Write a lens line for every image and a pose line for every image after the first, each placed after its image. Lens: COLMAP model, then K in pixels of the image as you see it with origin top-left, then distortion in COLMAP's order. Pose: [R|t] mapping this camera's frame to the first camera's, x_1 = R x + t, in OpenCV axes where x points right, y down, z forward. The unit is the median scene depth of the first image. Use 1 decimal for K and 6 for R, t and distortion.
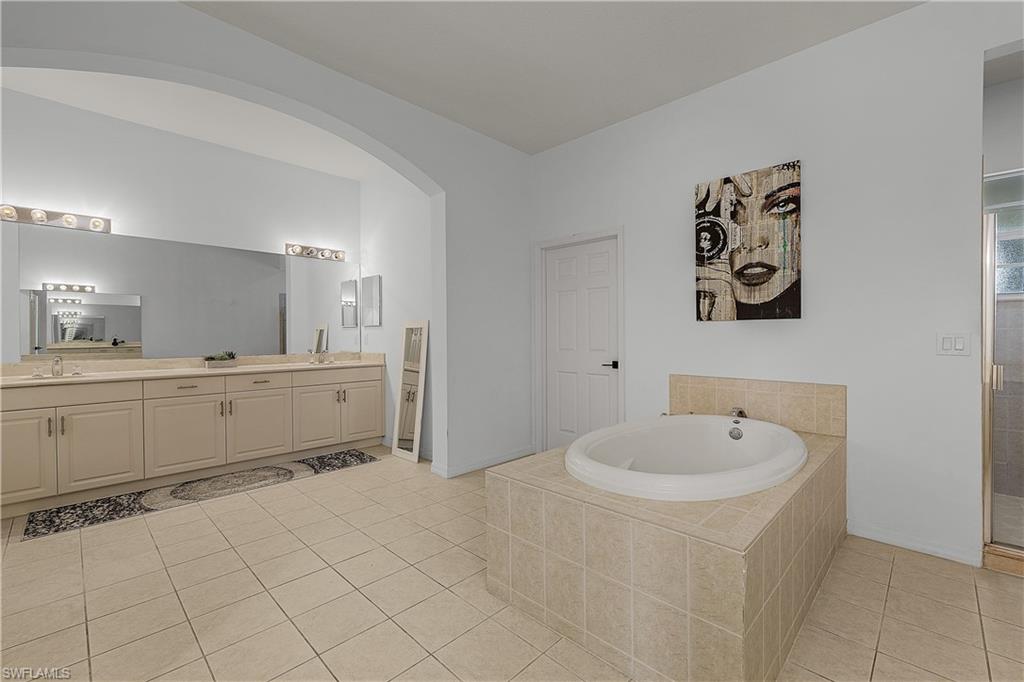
lens RADIAL K [[436.3, 0, 508.3], [0, 436.3, 340.1], [0, 0, 1]] dist [-0.004304, 0.001187]
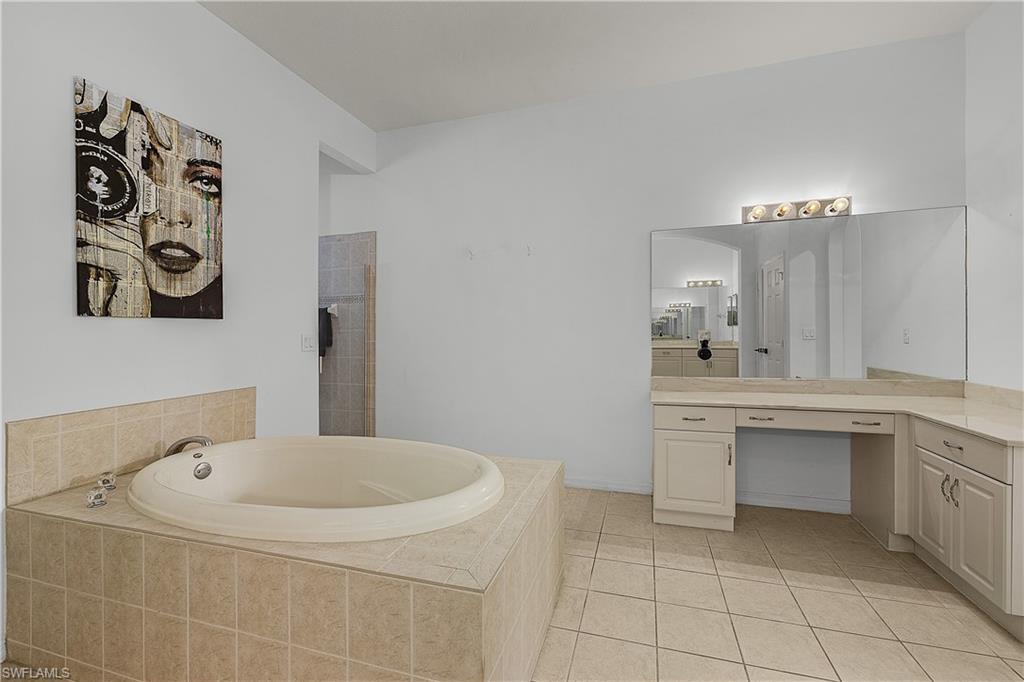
lens RADIAL K [[436.3, 0, 515.1], [0, 436.3, 339.2], [0, 0, 1]] dist [-0.004304, 0.001187]
pose [[-0.465429, -0.007914, 0.885050, -0.355186], [0.025519, 0.999424, 0.022357, -0.011859], [-0.884717, 0.032991, -0.464959, 0.801182]]
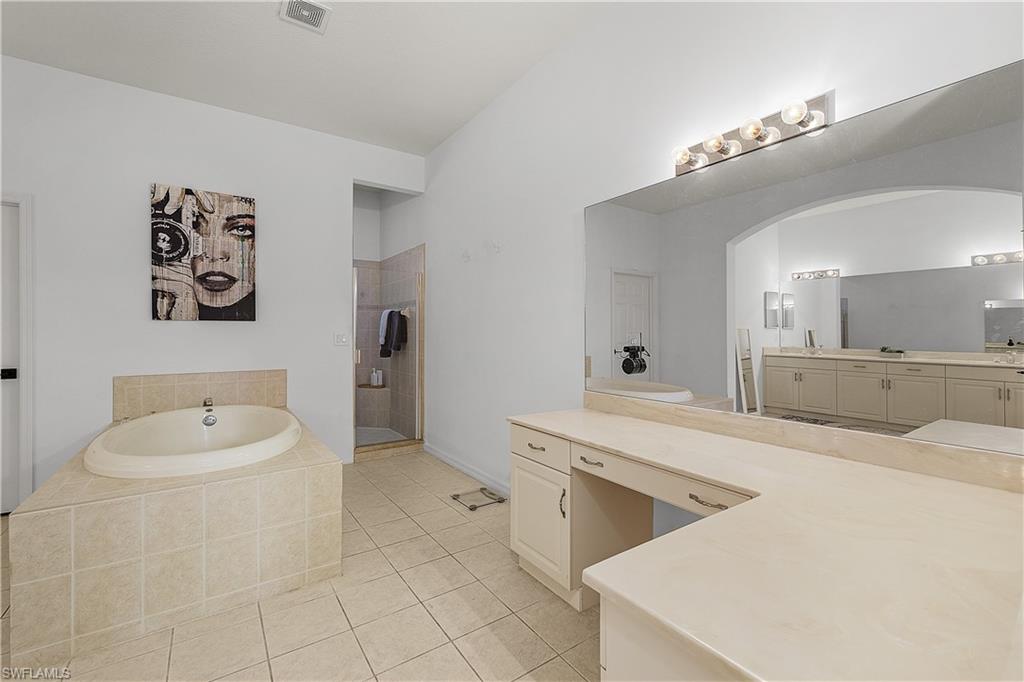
lens RADIAL K [[436.3, 0, 519.1], [0, 436.3, 335.3], [0, 0, 1]] dist [-0.004304, 0.001187]
pose [[0.171121, -0.004247, 0.985241, -0.424481], [0.012533, 0.999919, 0.002134, 0.000111], [-0.985170, 0.011983, 0.171160, 0.006588]]
